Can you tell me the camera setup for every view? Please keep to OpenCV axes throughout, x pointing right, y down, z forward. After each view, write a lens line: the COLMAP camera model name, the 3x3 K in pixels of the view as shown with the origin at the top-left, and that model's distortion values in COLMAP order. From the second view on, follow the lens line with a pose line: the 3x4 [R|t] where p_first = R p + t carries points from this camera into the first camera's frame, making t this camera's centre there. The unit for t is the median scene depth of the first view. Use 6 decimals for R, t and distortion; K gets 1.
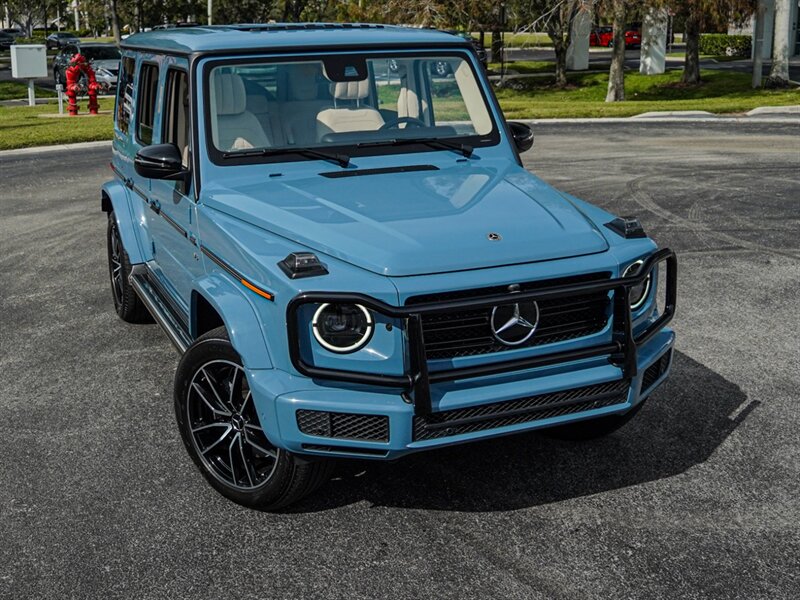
lens RADIAL K [[1015.0, 0, 383.1], [0, 1015.0, 299.5], [0, 0, 1]] dist [-0.025217, -0.022567]
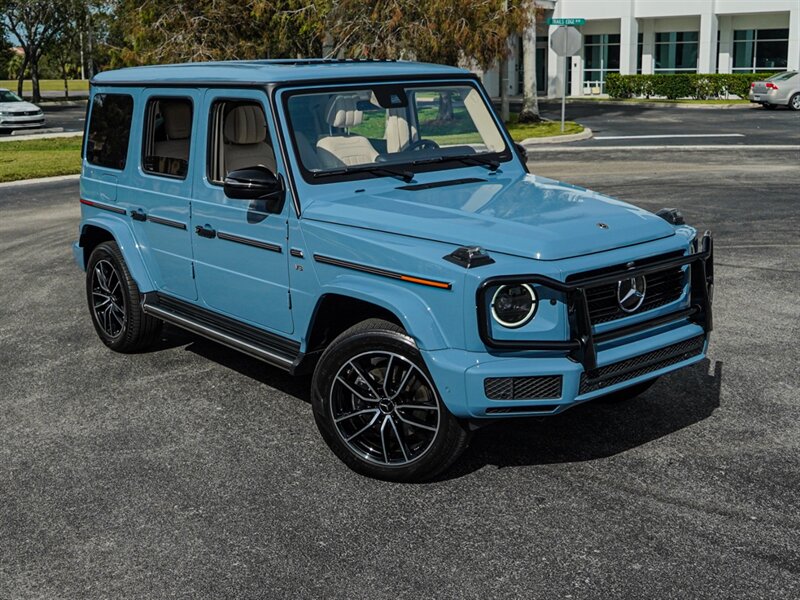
lens RADIAL K [[1017.2, 0, 400.0], [0, 1017.2, 300.0], [0, 0, 1]] dist [-0.015333, 0.013387]
pose [[0.954976, -0.074464, 0.287187, -0.443890], [0.086991, 0.995724, -0.031091, 0.040264], [-0.283644, 0.054674, 0.957370, -0.088441]]
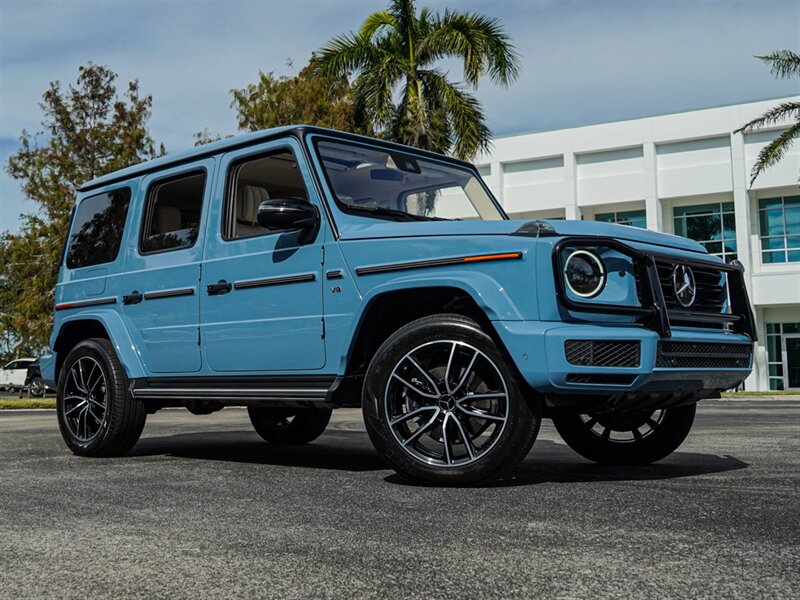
lens RADIAL K [[1015.0, 0, 383.1], [0, 1015.0, 299.5], [0, 0, 1]] dist [-0.025217, -0.022567]
pose [[0.912917, 0.029459, 0.407082, -0.638722], [0.116378, 0.937198, -0.328811, 0.360625], [-0.391203, 0.347552, 0.852155, 0.086808]]
